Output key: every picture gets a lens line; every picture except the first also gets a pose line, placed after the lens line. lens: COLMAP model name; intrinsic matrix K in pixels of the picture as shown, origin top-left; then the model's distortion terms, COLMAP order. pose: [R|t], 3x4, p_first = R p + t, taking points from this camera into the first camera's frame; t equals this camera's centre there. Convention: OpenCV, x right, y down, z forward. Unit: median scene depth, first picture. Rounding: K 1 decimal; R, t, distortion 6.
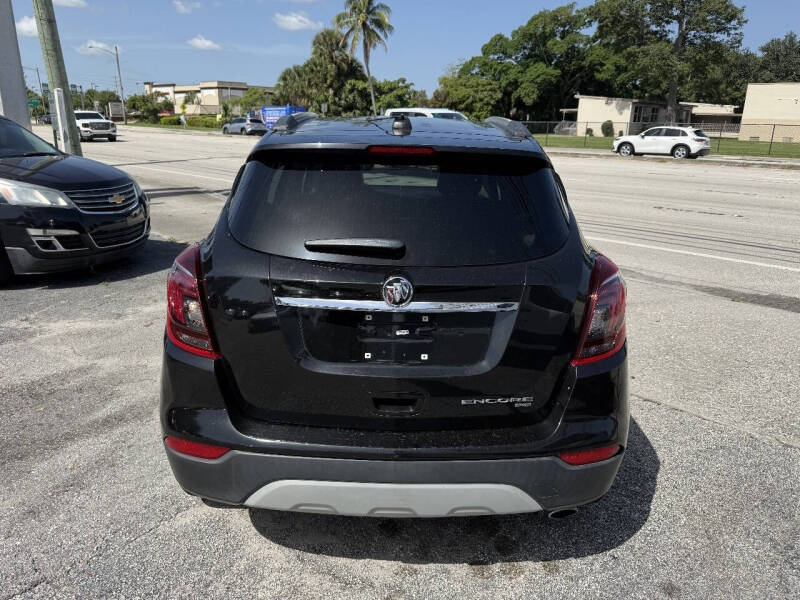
lens RADIAL K [[575.9, 0, 406.9], [0, 575.9, 294.6], [0, 0, 1]] dist [-0.012094, -0.001356]
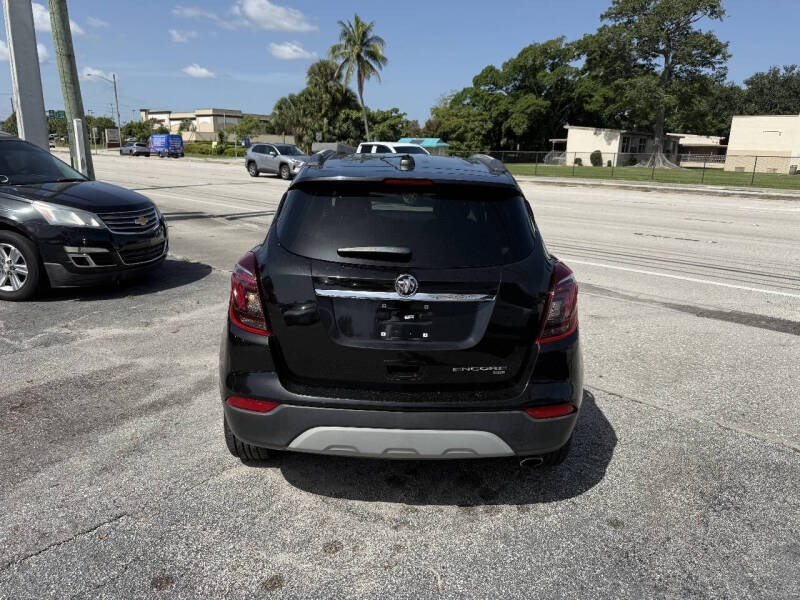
lens RADIAL K [[572.1, 0, 400.0], [0, 572.1, 300.0], [0, 0, 1]] dist [0.006424, -0.025465]
pose [[0.999972, 0.006804, 0.003027, -0.000667], [-0.006691, 0.999333, -0.035904, 0.001480], [-0.003269, 0.035882, 0.999351, -0.006672]]
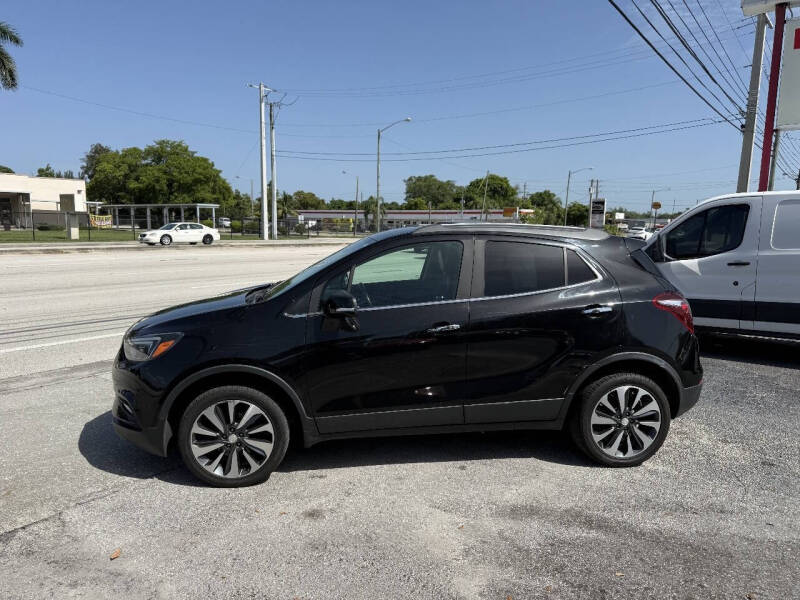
lens RADIAL K [[560.6, 0, 402.4], [0, 560.6, 304.3], [0, 0, 1]] dist [0.057761, -0.075976]
pose [[-0.111478, -0.156897, 0.981303, -0.048346], [0.263366, 0.947486, 0.181409, -0.014255], [-0.958233, 0.278665, -0.064302, 0.044564]]
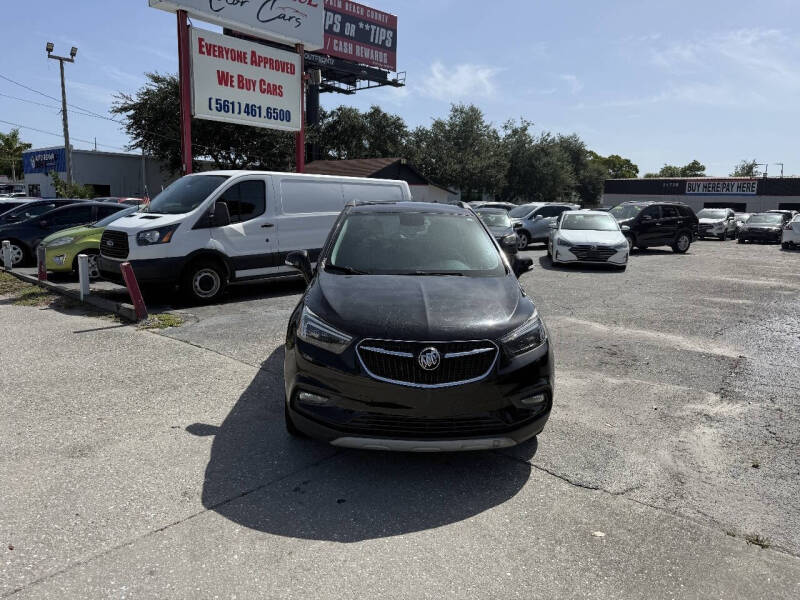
lens RADIAL K [[565.3, 0, 396.7], [0, 565.3, 298.1], [0, 0, 1]] dist [0.049883, -0.080574]
pose [[-0.998092, -0.043123, -0.044188, 0.002803], [-0.057945, 0.901344, 0.429211, -0.027164], [0.021319, 0.430953, -0.902123, 0.093532]]
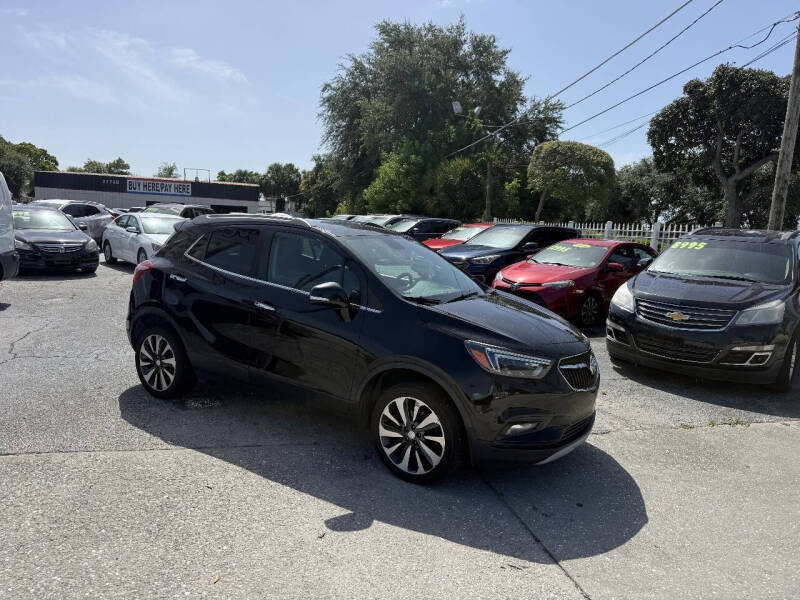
lens RADIAL K [[560.5, 0, 403.1], [0, 560.5, 308.5], [0, 0, 1]] dist [0.056866, -0.078307]
pose [[-0.536546, 0.071464, -0.840840, 0.041924], [-0.297944, 0.916194, 0.267988, -0.020067], [0.789524, 0.394311, -0.470288, 0.071067]]
